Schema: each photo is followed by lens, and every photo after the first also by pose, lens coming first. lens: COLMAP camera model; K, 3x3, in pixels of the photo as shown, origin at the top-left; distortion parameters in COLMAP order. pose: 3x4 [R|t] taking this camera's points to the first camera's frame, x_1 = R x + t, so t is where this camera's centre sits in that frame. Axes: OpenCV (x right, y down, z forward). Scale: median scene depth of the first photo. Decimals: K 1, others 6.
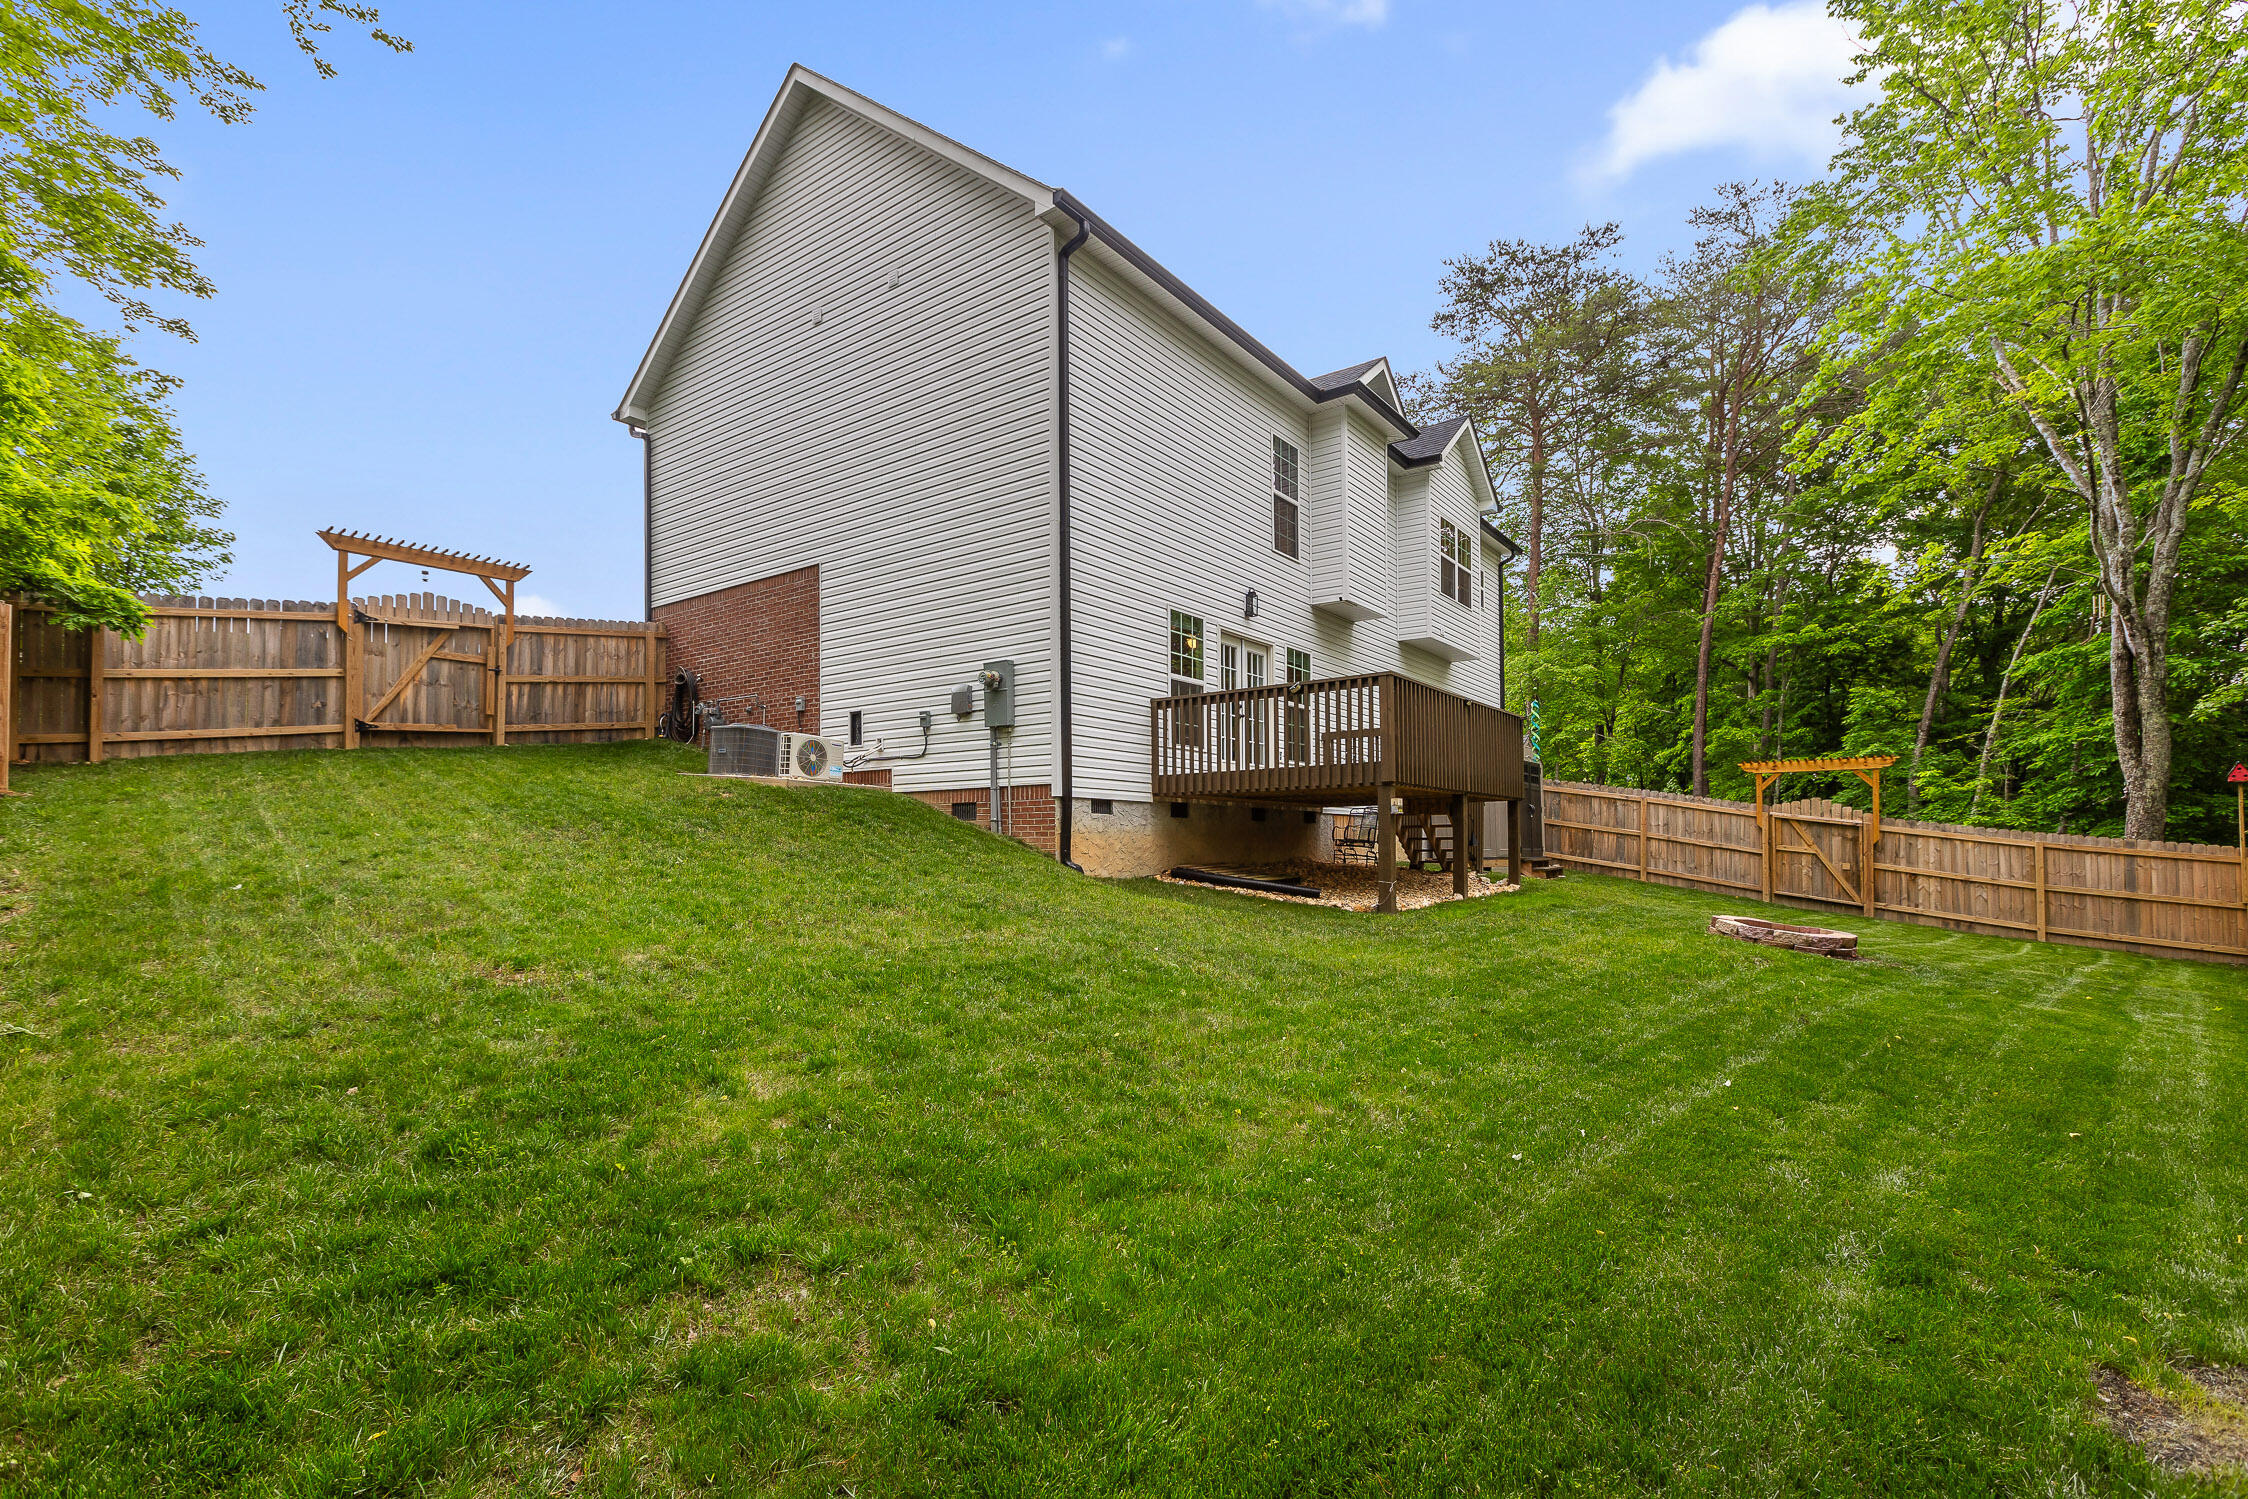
lens RADIAL K [[1016.7, 0, 1122.2], [0, 1016.7, 799.5], [0, 0, 1]] dist [-0.002590, 0.000021]
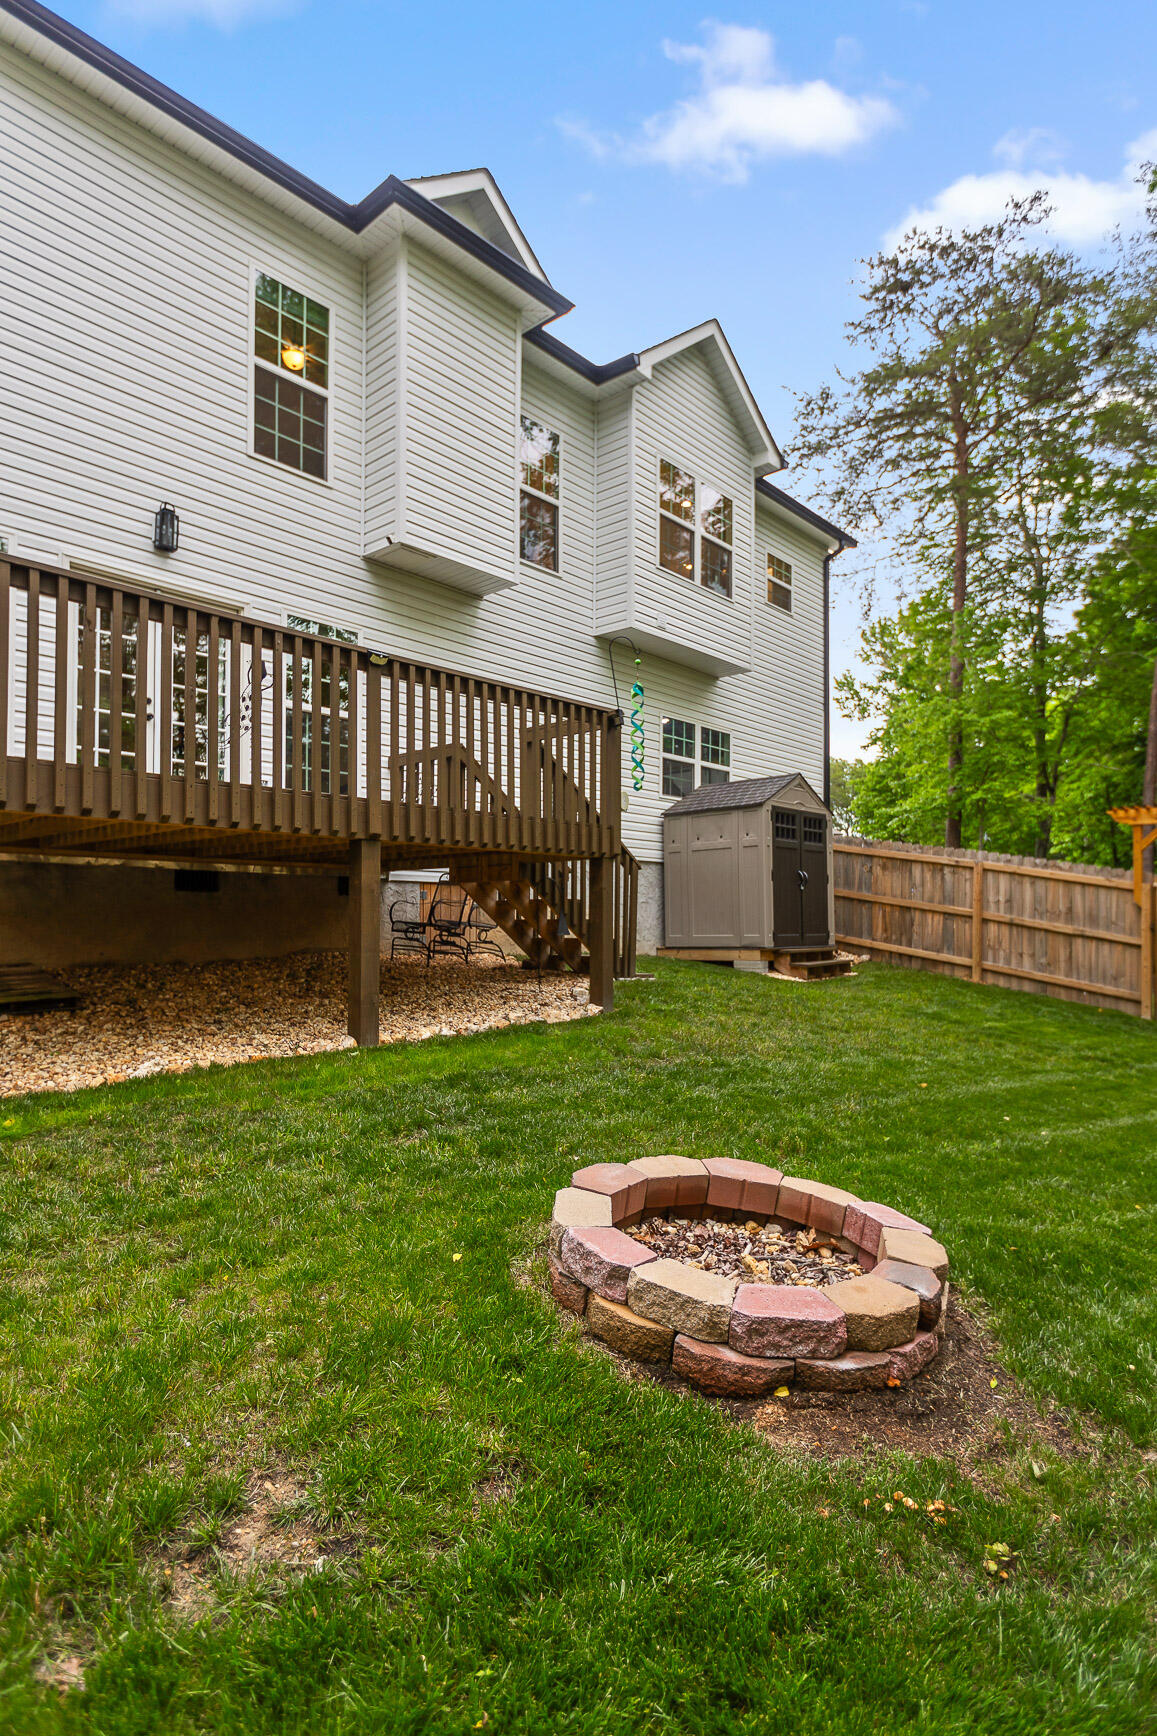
lens RADIAL K [[919.9, 0, 575.2], [0, 919.9, 888.4], [0, 0, 1]] dist [-0.016226, -0.000822]
pose [[0.994710, 0.003570, -0.102666, 0.318533], [-0.002247, 0.999913, 0.012999, 0.009282], [0.102703, -0.012699, 0.994631, 0.364231]]
